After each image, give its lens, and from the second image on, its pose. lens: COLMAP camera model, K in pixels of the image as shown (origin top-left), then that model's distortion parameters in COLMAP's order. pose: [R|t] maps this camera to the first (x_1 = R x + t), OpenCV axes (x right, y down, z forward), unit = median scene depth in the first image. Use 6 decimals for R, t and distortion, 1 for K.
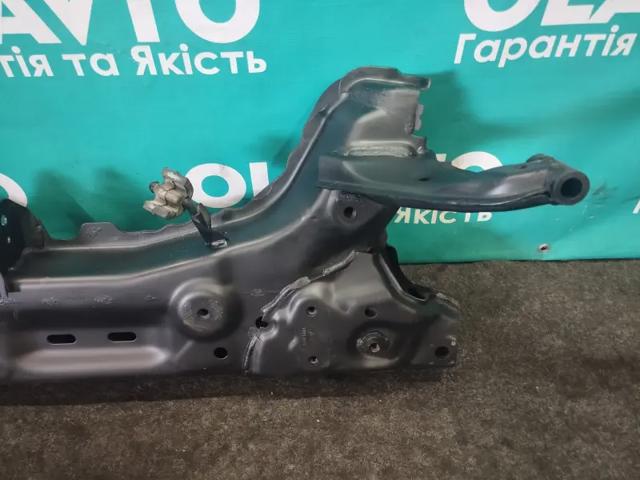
lens RADIAL K [[528.4, 0, 318.3], [0, 528.4, 241.7], [0, 0, 1]] dist [0.087730, -0.113415]
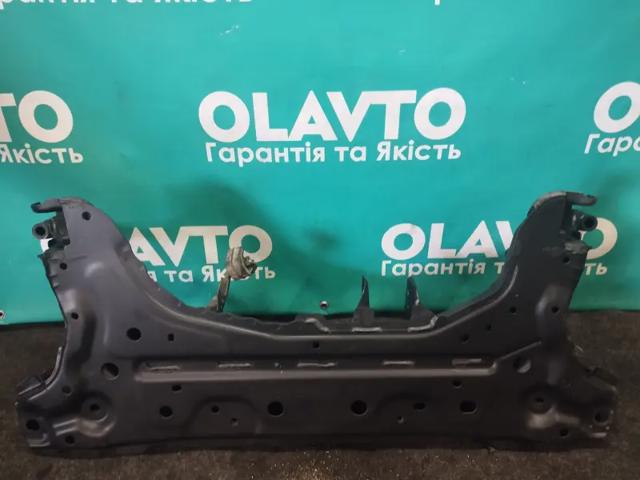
lens RADIAL K [[528.4, 0, 319.7], [0, 528.4, 239.7], [0, 0, 1]] dist [0.087730, -0.113415]
pose [[0.998869, 0.007353, -0.046981, -0.379573], [-0.019739, 0.962950, -0.268957, 0.295005], [0.043263, 0.269581, 0.962006, -0.387876]]
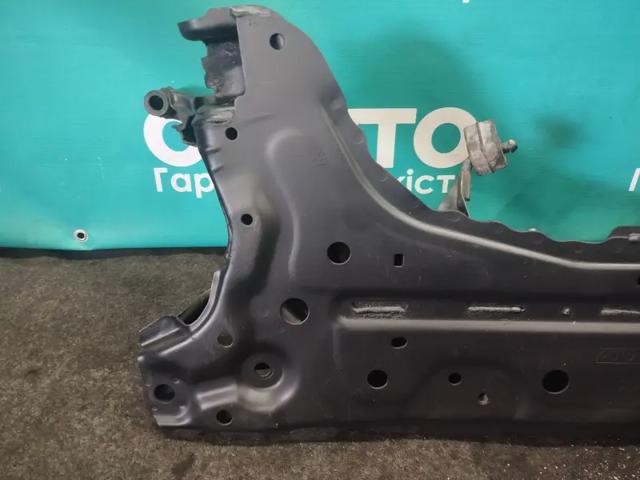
lens RADIAL K [[528.4, 0, 316.3], [0, 528.4, 239.3], [0, 0, 1]] dist [0.087730, -0.113415]
pose [[0.997199, 0.031544, -0.067815, -0.824288], [-0.044638, 0.978526, -0.201234, 0.313540], [0.060011, 0.203697, 0.977193, 0.084663]]
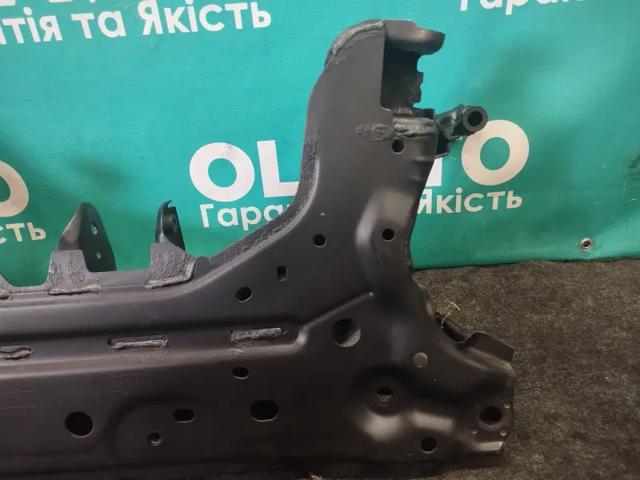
lens RADIAL K [[528.4, 0, 317.8], [0, 528.4, 239.4], [0, 0, 1]] dist [0.087730, -0.113415]
pose [[0.998159, -0.044073, -0.041665, 0.012597], [0.030334, 0.957656, -0.286314, 0.313975], [0.052520, 0.284523, 0.957230, 0.142422]]
